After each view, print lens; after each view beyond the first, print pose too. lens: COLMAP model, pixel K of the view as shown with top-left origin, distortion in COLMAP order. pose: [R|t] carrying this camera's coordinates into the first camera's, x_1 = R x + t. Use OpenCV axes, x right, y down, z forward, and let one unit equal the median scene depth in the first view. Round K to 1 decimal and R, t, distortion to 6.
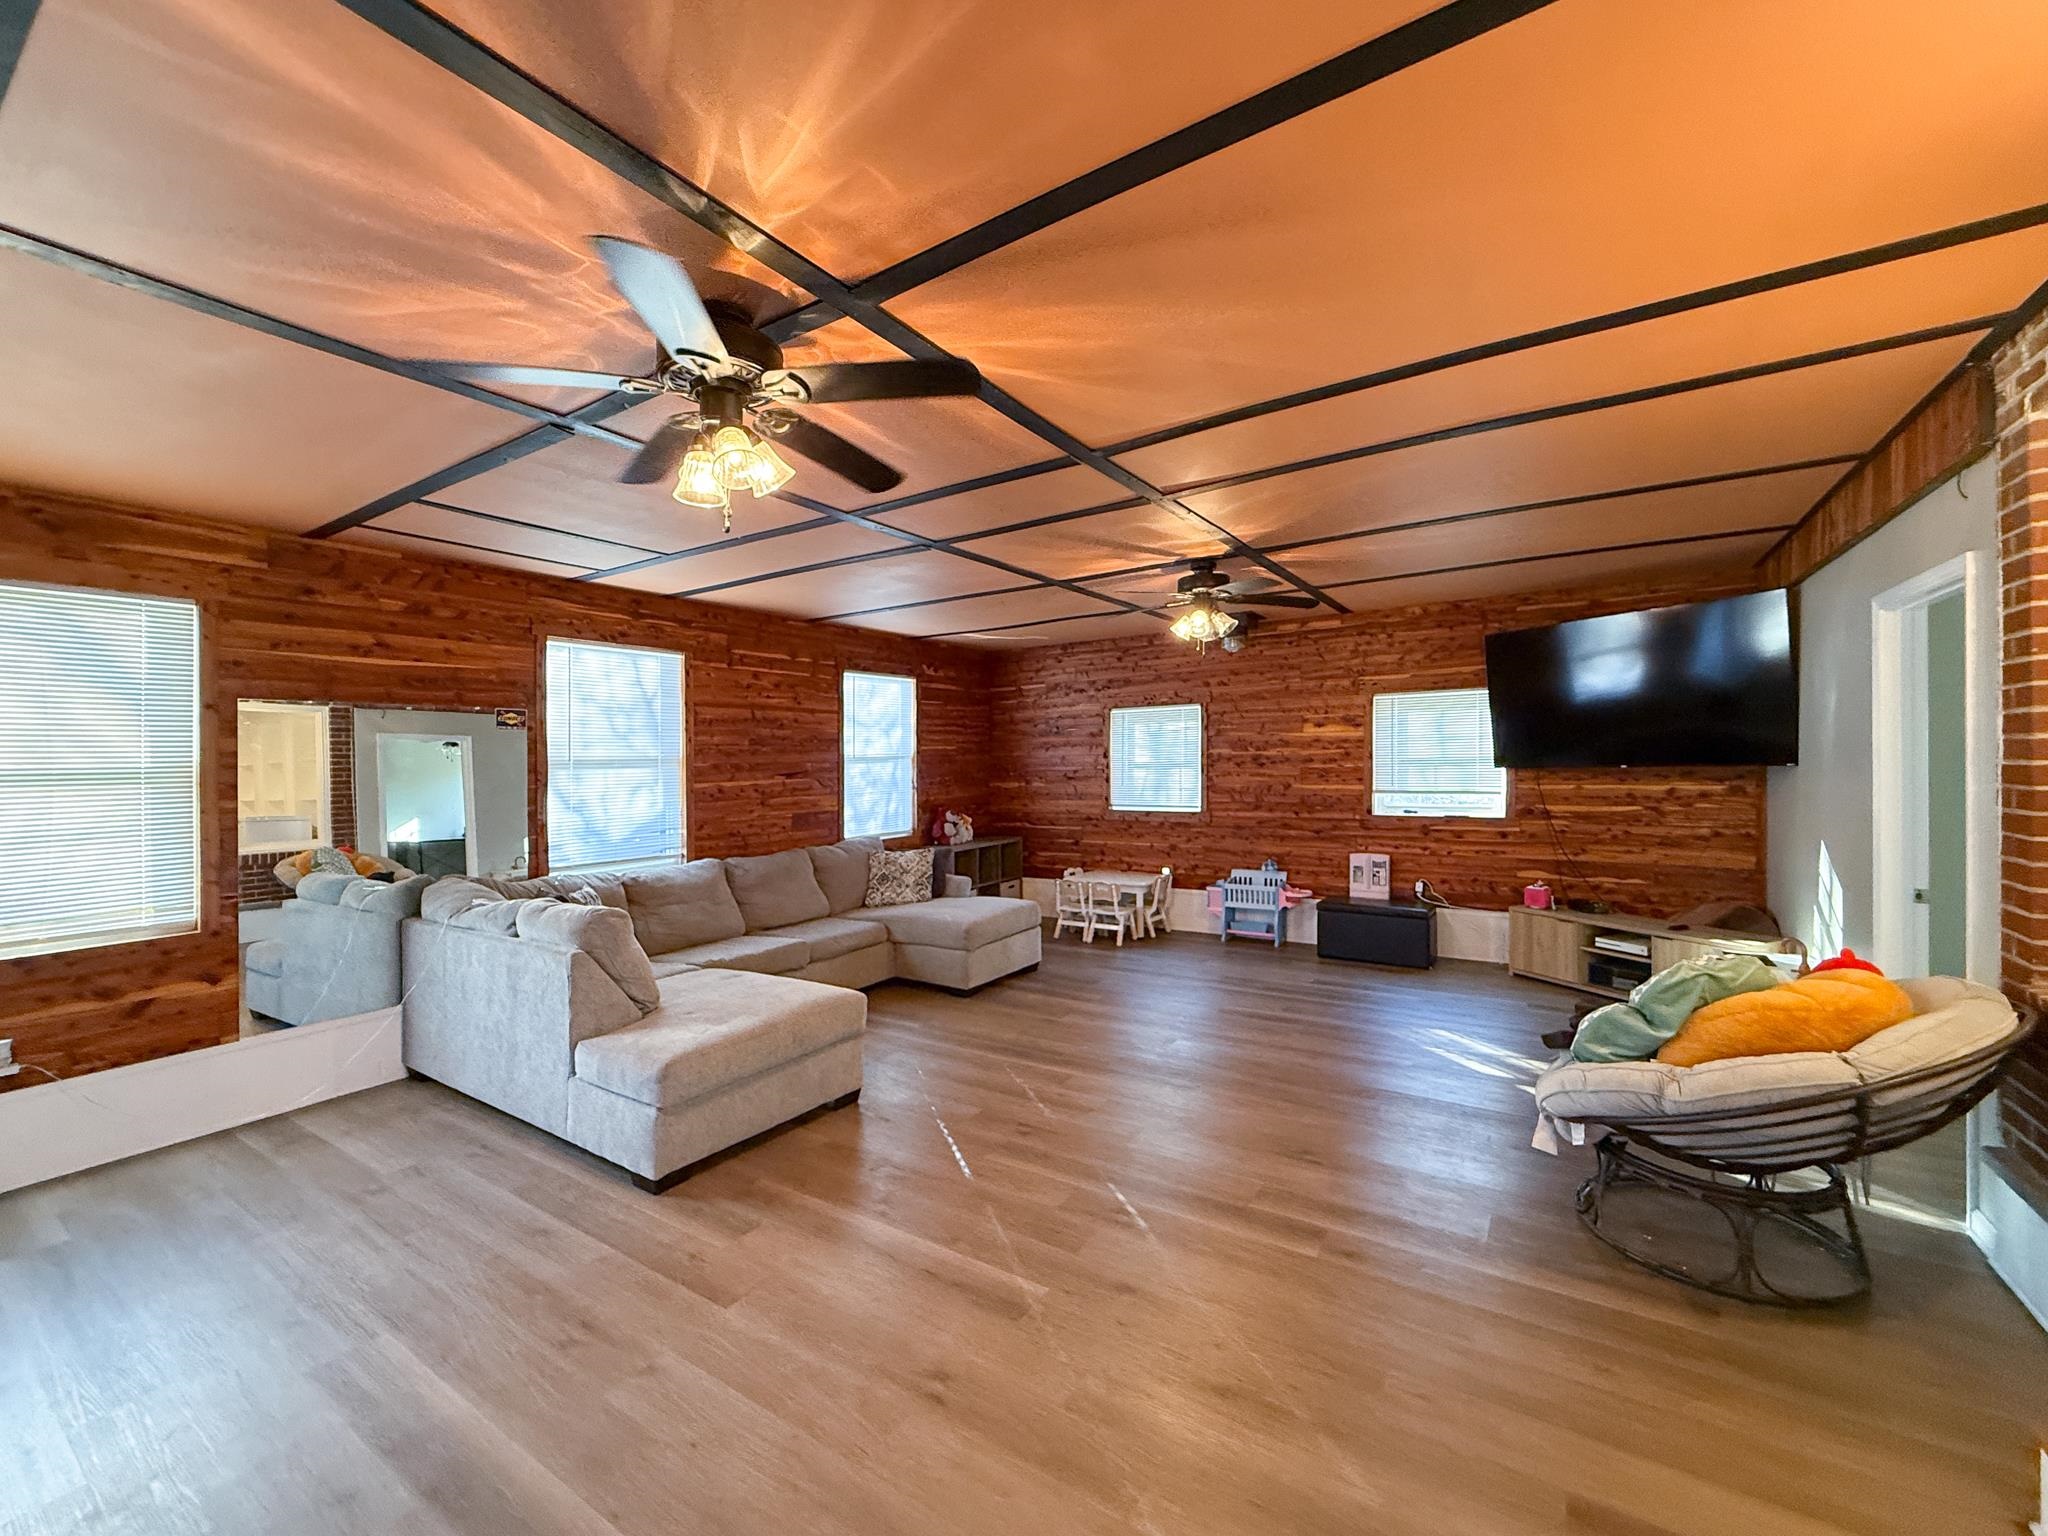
lens RADIAL K [[828.7, 0, 1022.1], [0, 828.7, 774.2], [0, 0, 1]] dist [-0.003958, -0.000692]
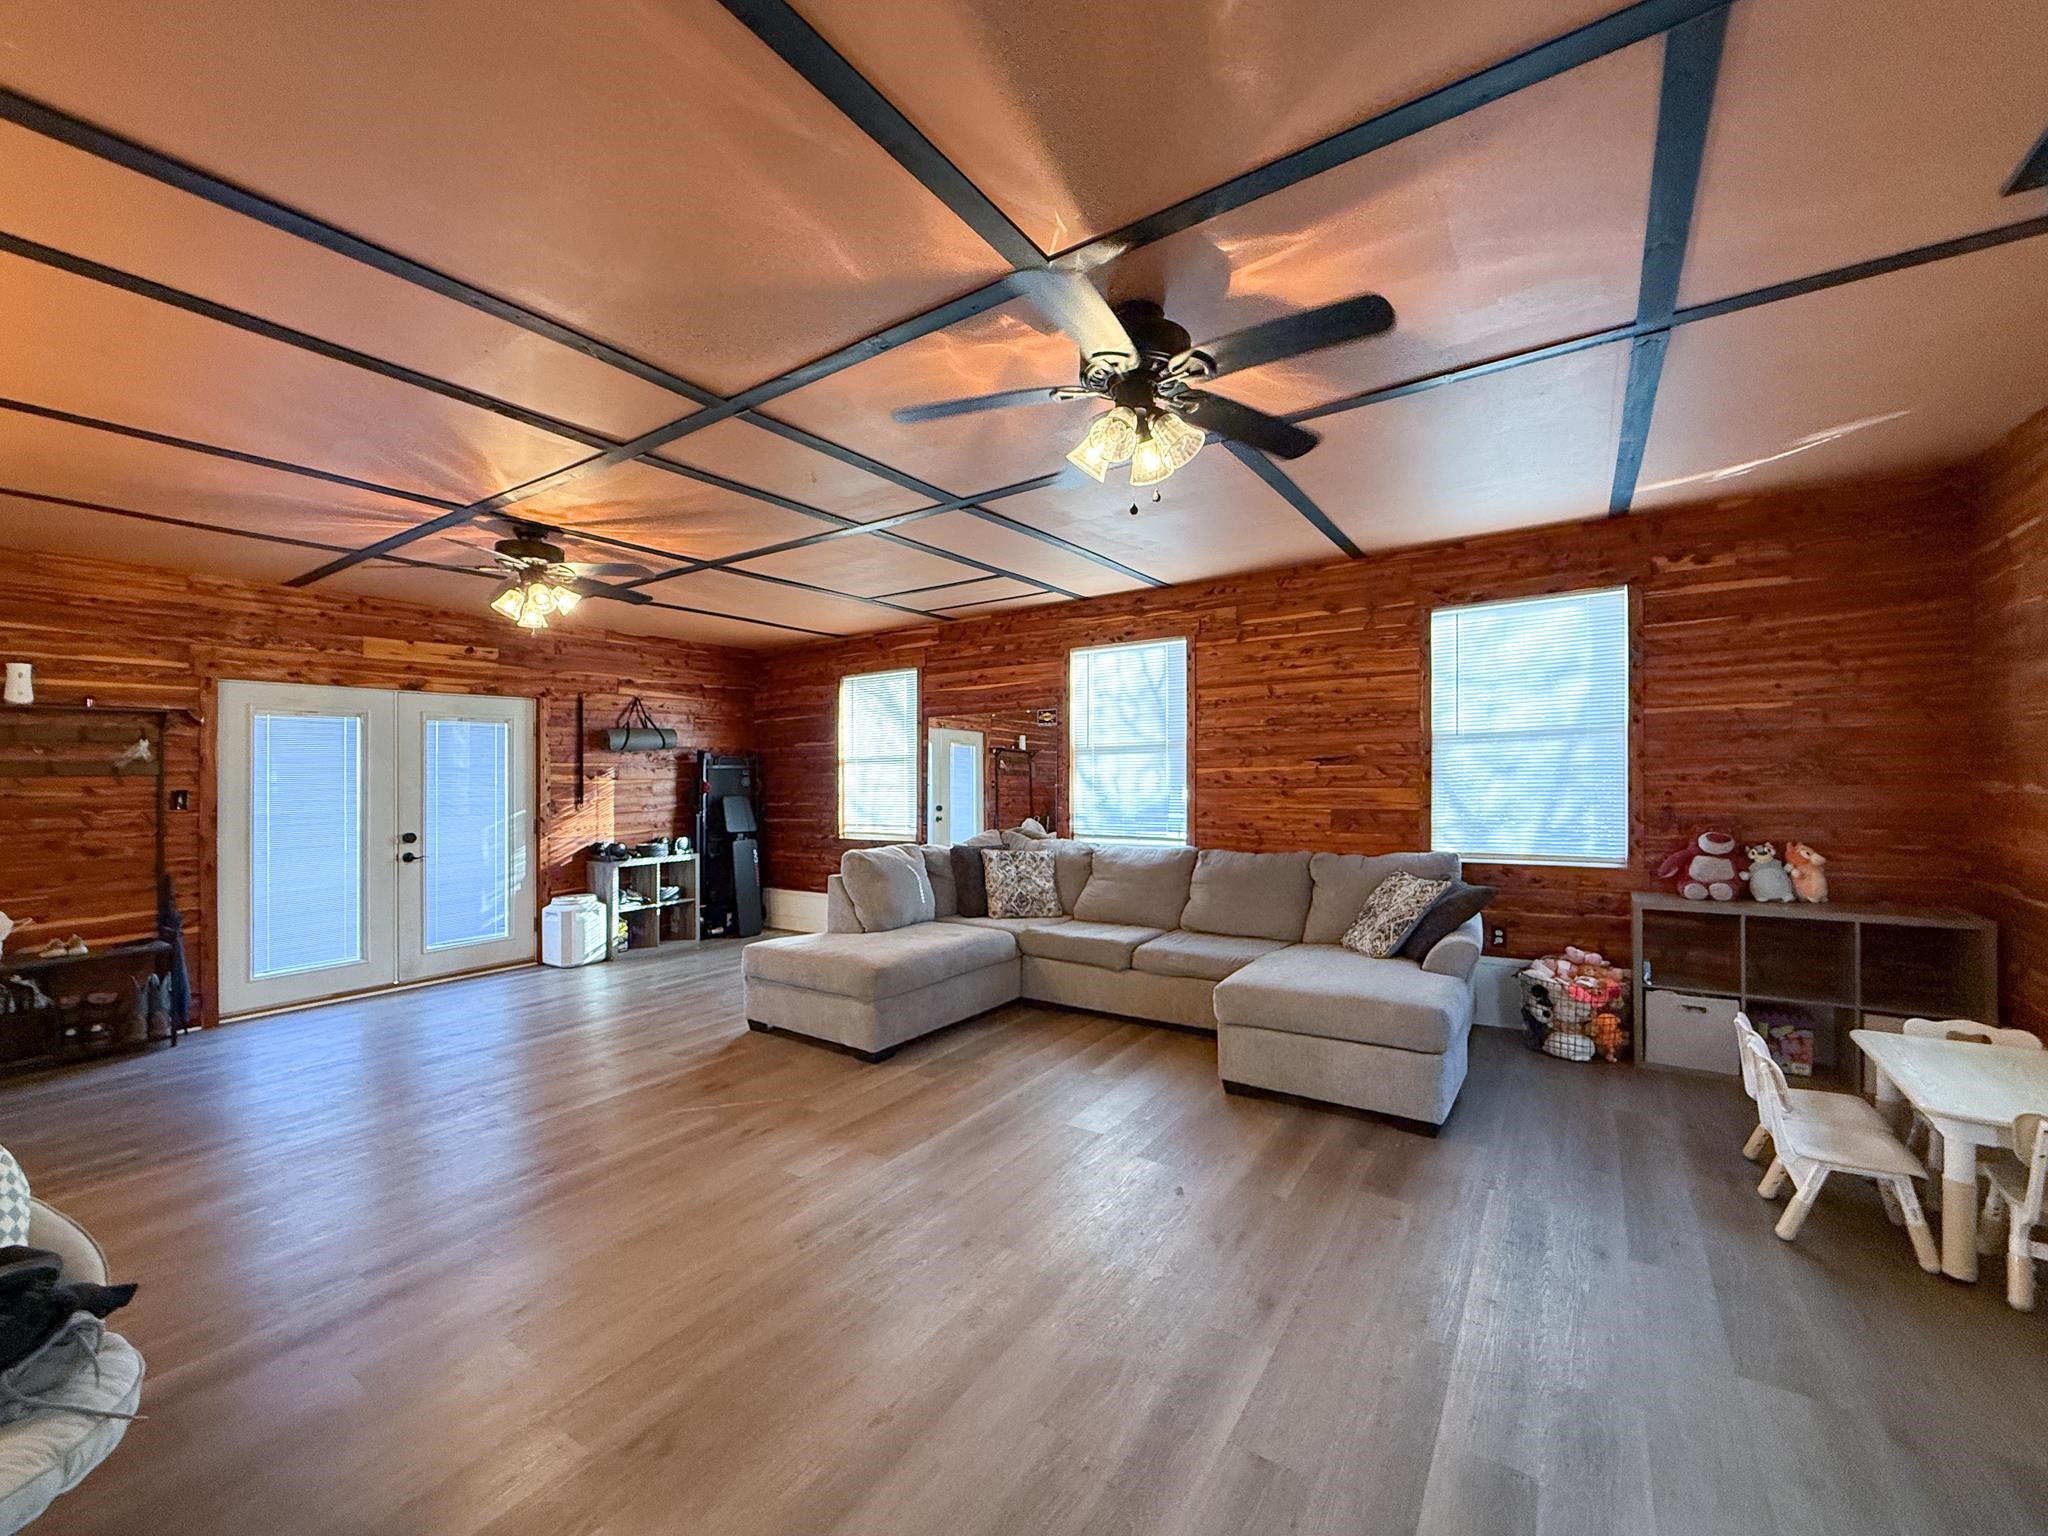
lens RADIAL K [[828.7, 0, 1019.4], [0, 828.7, 762.6], [0, 0, 1]] dist [-0.003958, -0.000692]
pose [[-0.018667, 0.015139, -0.999711, 0.571782], [0.006315, 0.999867, 0.015024, -0.011221], [0.999806, -0.006033, -0.018760, 0.786071]]
